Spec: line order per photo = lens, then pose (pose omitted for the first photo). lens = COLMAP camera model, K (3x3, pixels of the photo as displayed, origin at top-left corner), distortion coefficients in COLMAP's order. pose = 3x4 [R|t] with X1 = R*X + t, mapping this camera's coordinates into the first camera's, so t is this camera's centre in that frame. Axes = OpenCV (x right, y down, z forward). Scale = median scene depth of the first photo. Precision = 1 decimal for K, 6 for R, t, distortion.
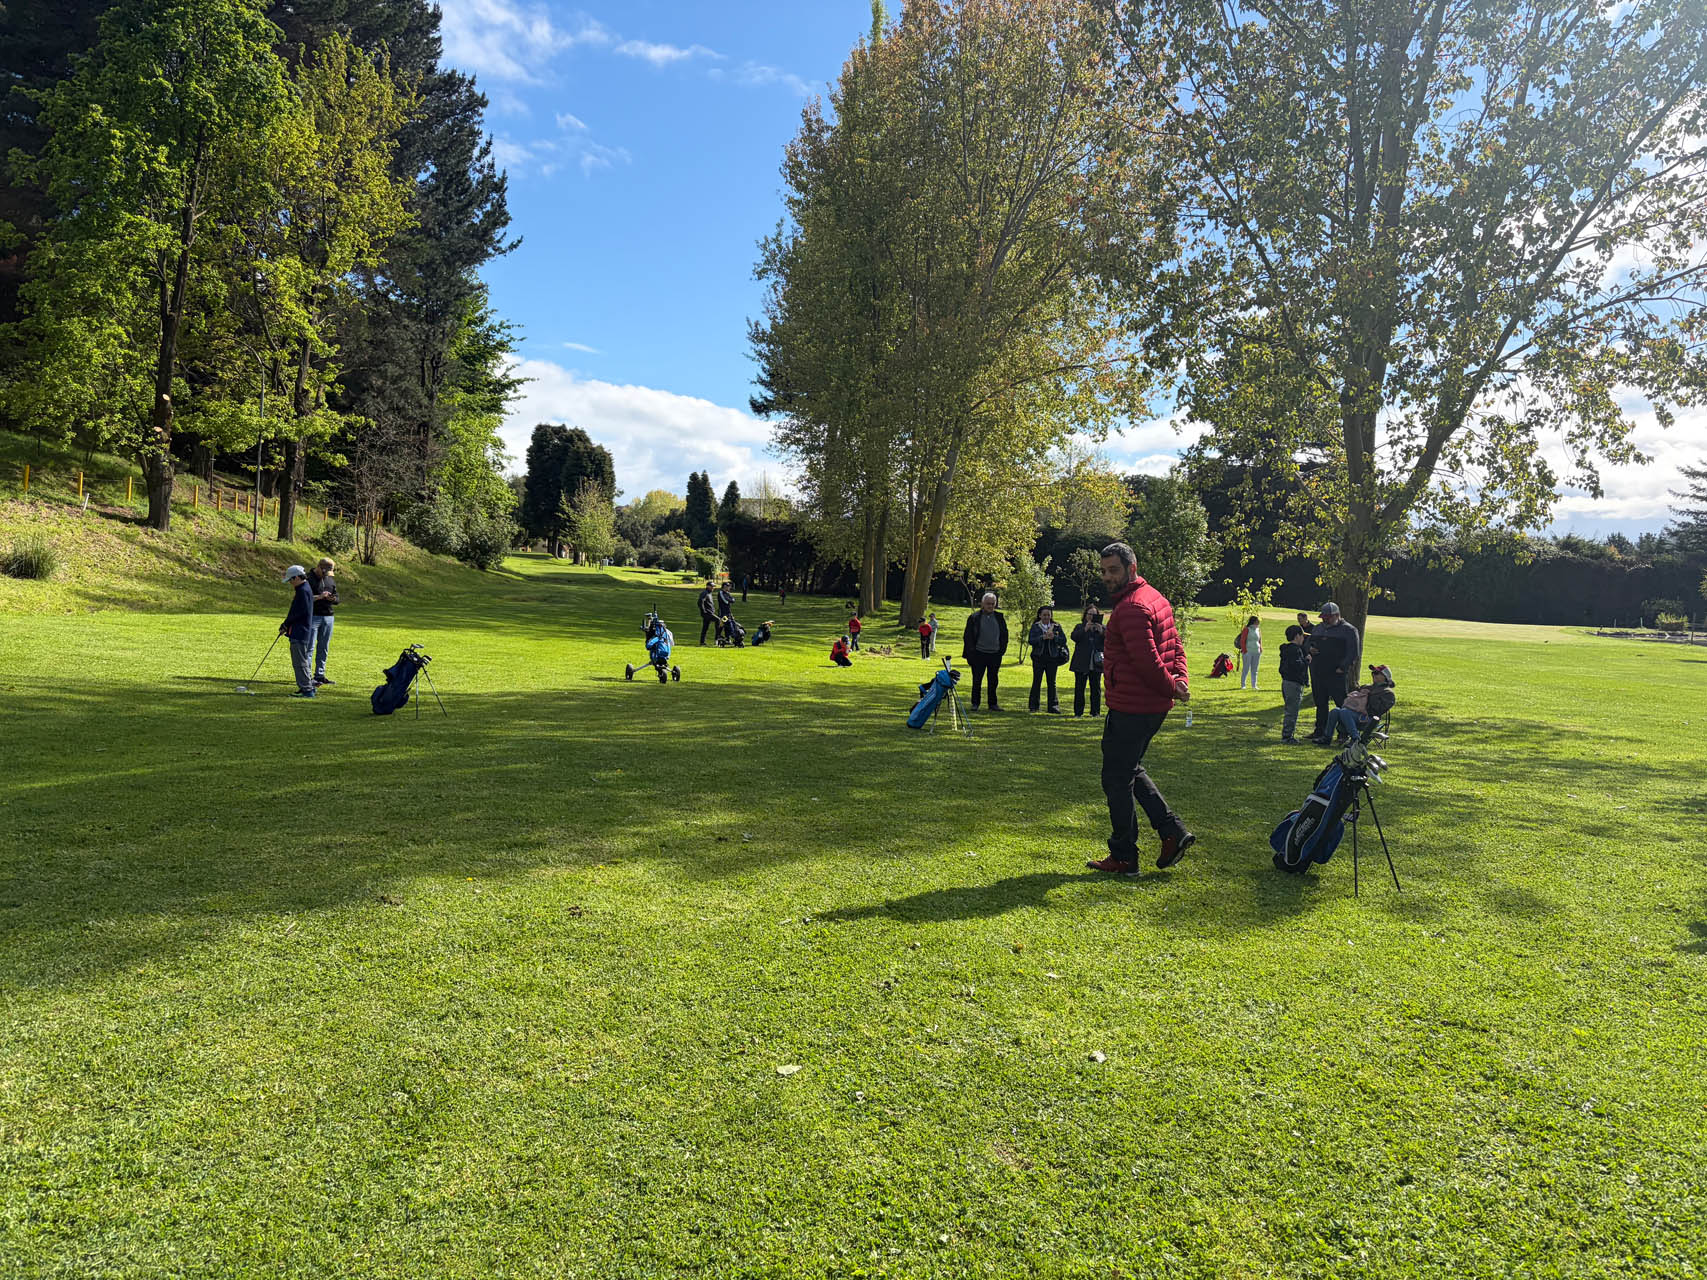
lens RADIAL K [[1247.6, 0, 843.0], [0, 1247.6, 635.7], [0, 0, 1]] dist [-0.012632, -0.028916]
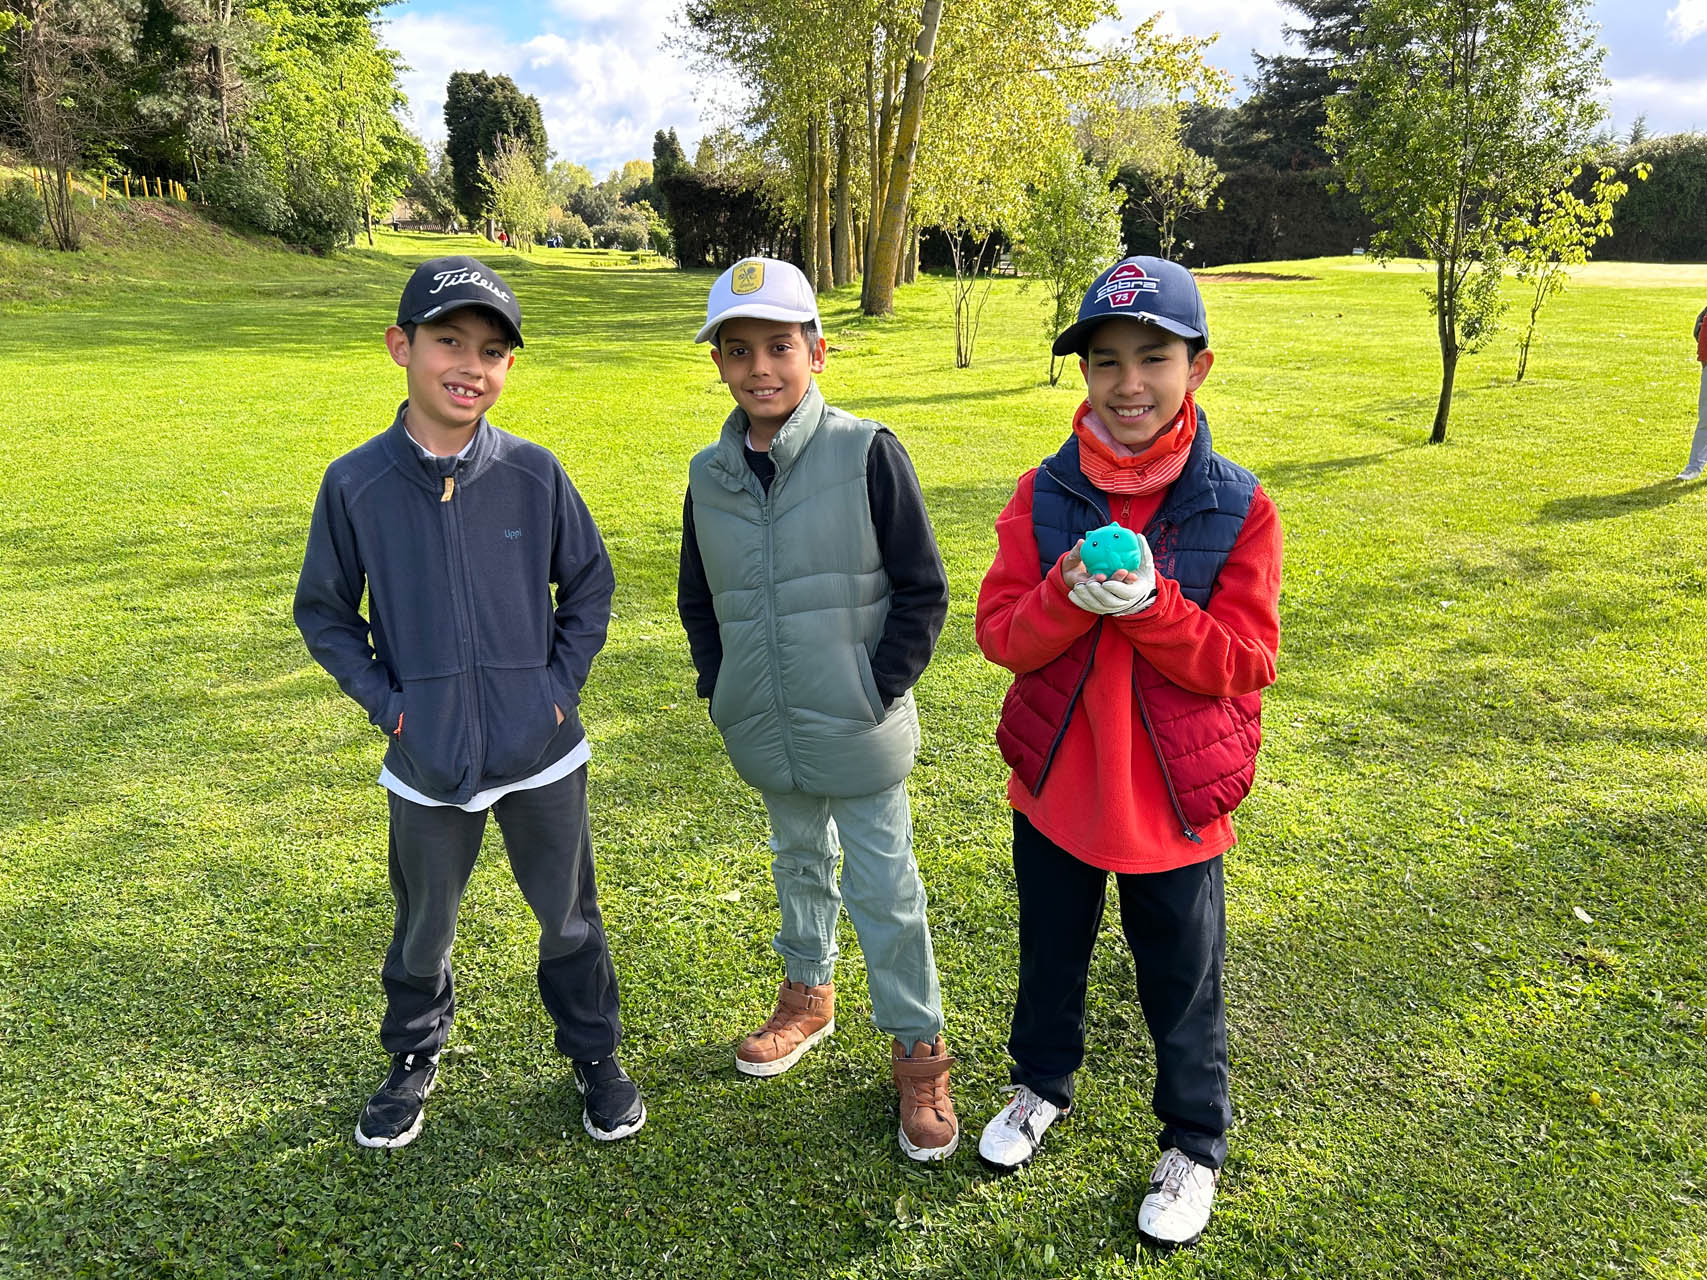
lens RADIAL K [[1246.2, 0, 853.5], [0, 1246.2, 648.6], [0, 0, 1]] dist [-0.004884, -0.004592]
pose [[0.998932, -0.043406, -0.015844, 0.025921], [0.046021, 0.965336, 0.256920, -0.001032], [0.004142, -0.257375, 0.966303, 0.160133]]
